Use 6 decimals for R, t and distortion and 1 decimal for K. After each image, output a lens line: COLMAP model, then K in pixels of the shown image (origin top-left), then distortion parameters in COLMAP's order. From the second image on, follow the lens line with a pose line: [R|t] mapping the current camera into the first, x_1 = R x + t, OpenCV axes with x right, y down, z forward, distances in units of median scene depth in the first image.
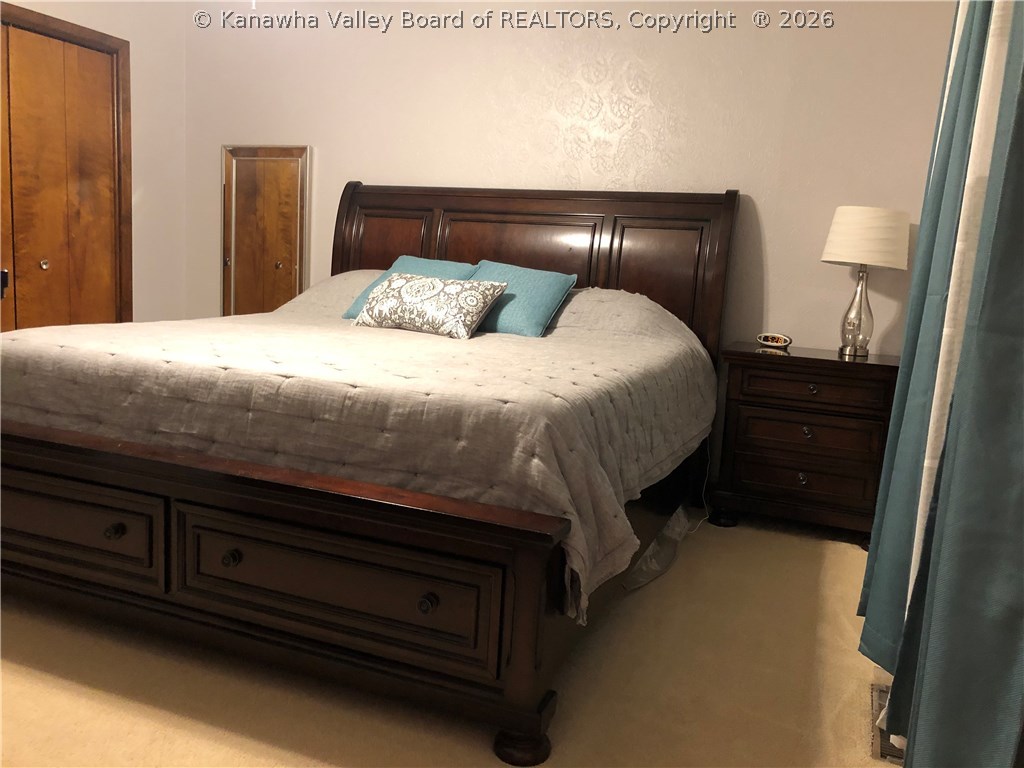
lens RADIAL K [[827.6, 0, 517.2], [0, 827.6, 383.7], [0, 0, 1]] dist [0.034918, -0.004248]
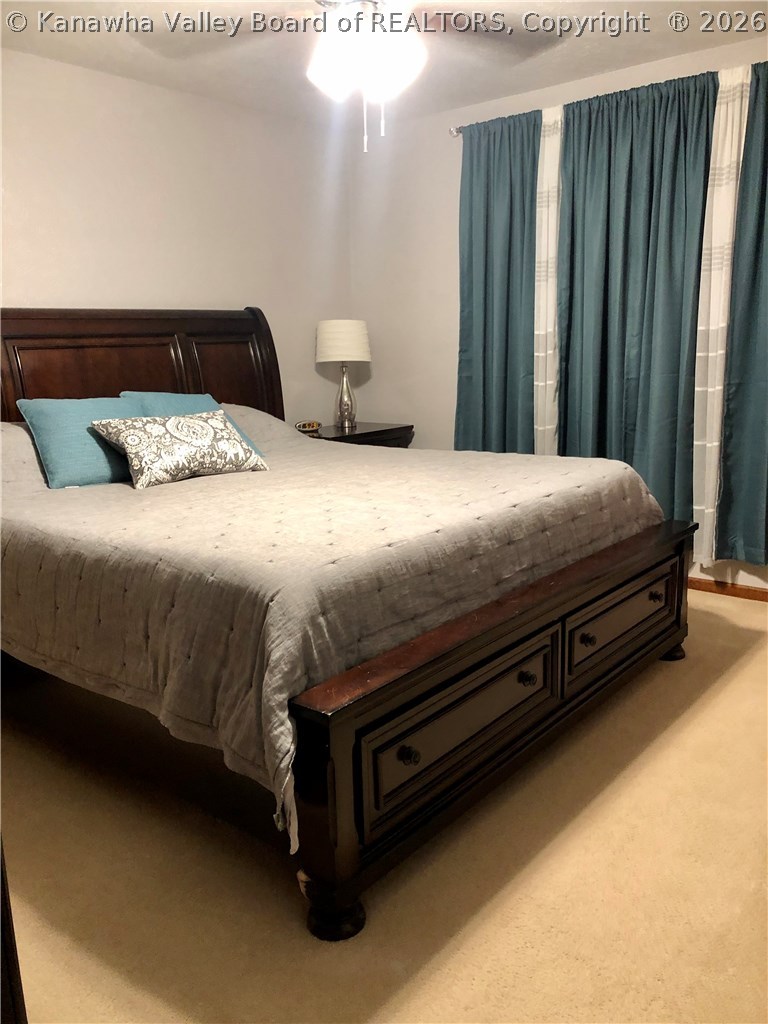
lens RADIAL K [[827.6, 0, 388.4], [0, 827.6, 516.0], [0, 0, 1]] dist [0.034918, -0.004248]
pose [[0.298110, -0.260886, 0.918188, -0.946254], [0.188181, 0.959110, 0.211416, -0.181316], [-0.935798, 0.109760, 0.335014, 0.513944]]
